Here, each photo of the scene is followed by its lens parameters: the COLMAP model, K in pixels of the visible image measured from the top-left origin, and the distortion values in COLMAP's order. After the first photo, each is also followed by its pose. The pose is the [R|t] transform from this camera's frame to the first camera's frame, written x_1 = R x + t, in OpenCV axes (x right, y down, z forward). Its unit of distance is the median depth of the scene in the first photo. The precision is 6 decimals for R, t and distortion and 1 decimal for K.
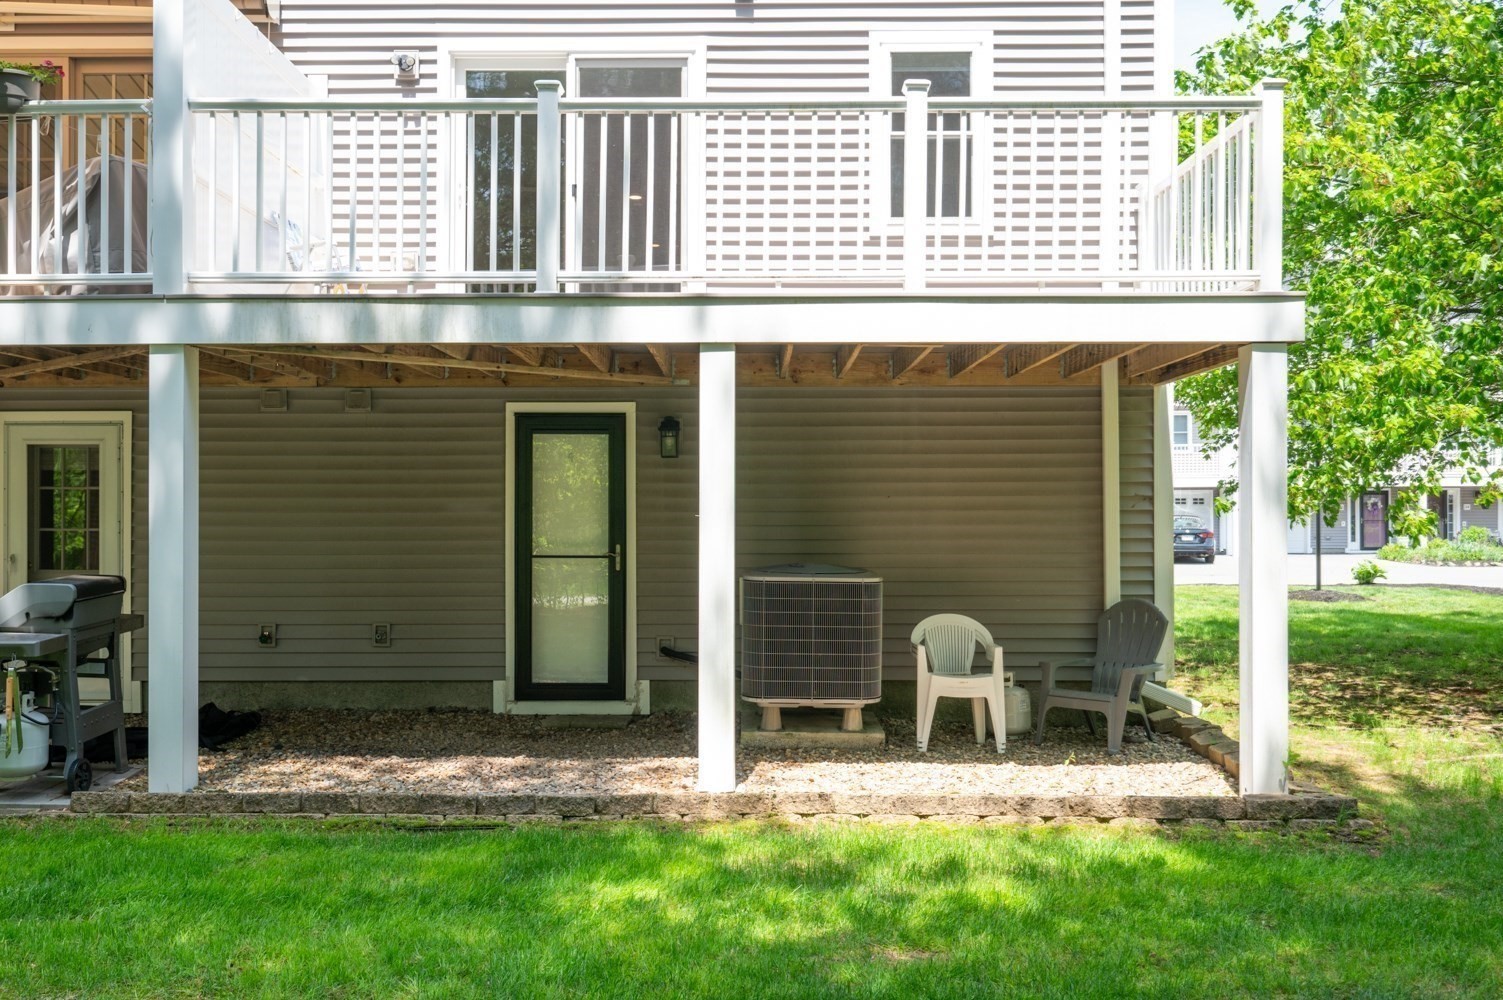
lens RADIAL K [[1289.0, 0, 751.5], [0, 1289.0, 500.0], [0, 0, 1]] dist [-0.001917, 0.004357]
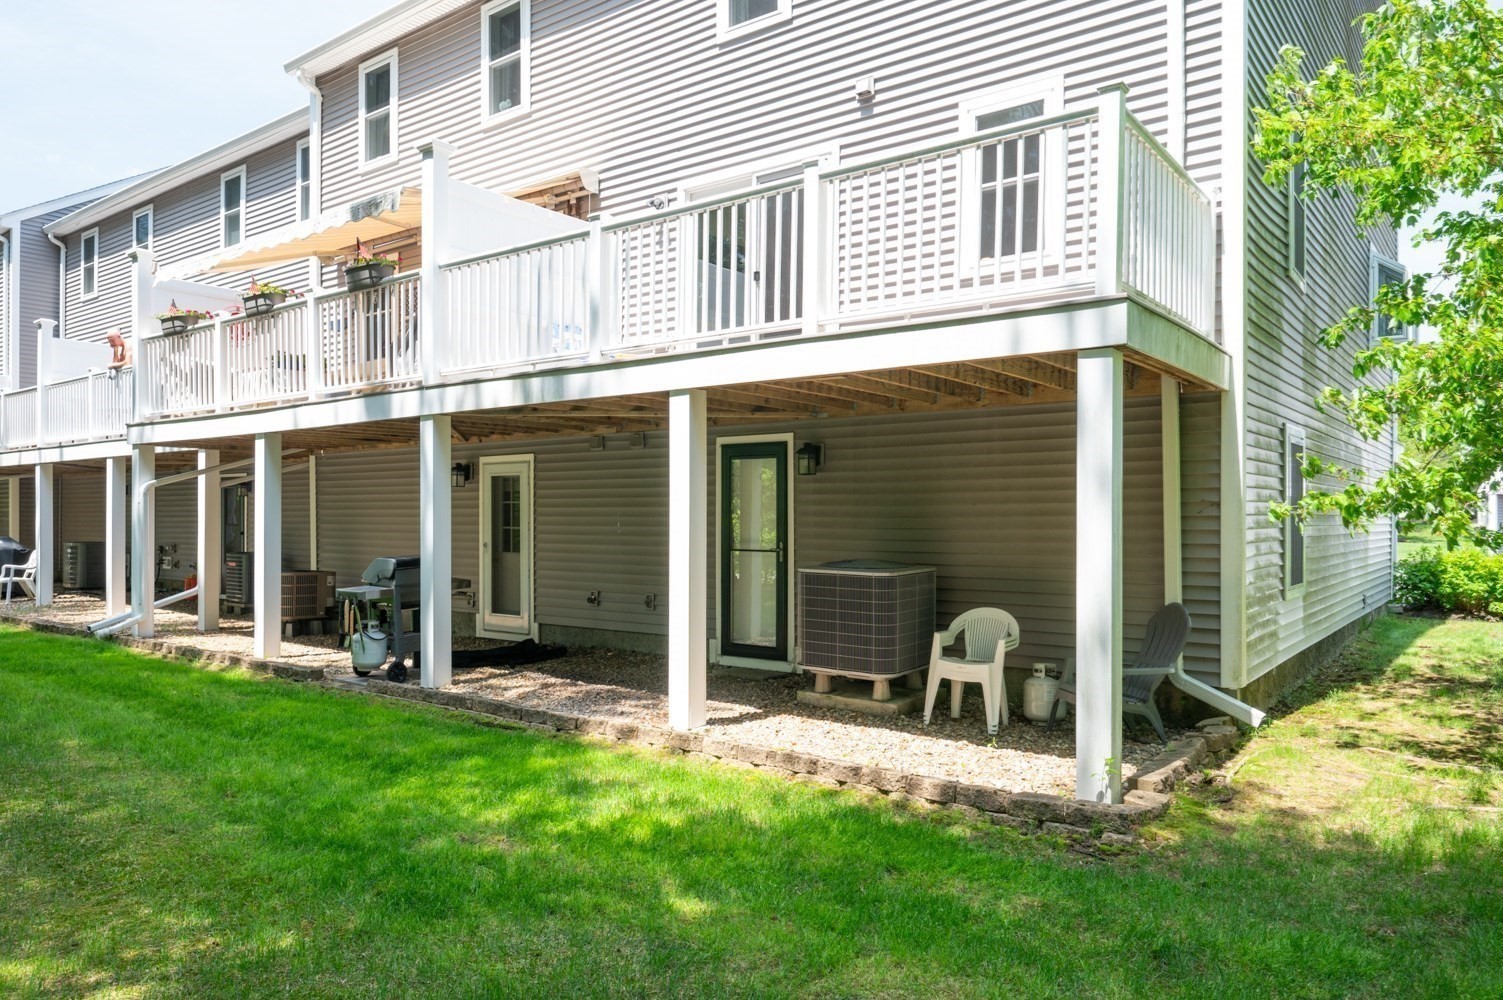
lens RADIAL K [[1022.9, 0, 751.5], [0, 1022.9, 500.0], [0, 0, 1]] dist [0.027562, -0.001181]
pose [[0.801544, -0.008939, -0.597869, 0.514632], [0.002834, 0.999934, -0.011151, 0.003595], [0.597929, 0.007244, 0.801516, 0.155931]]
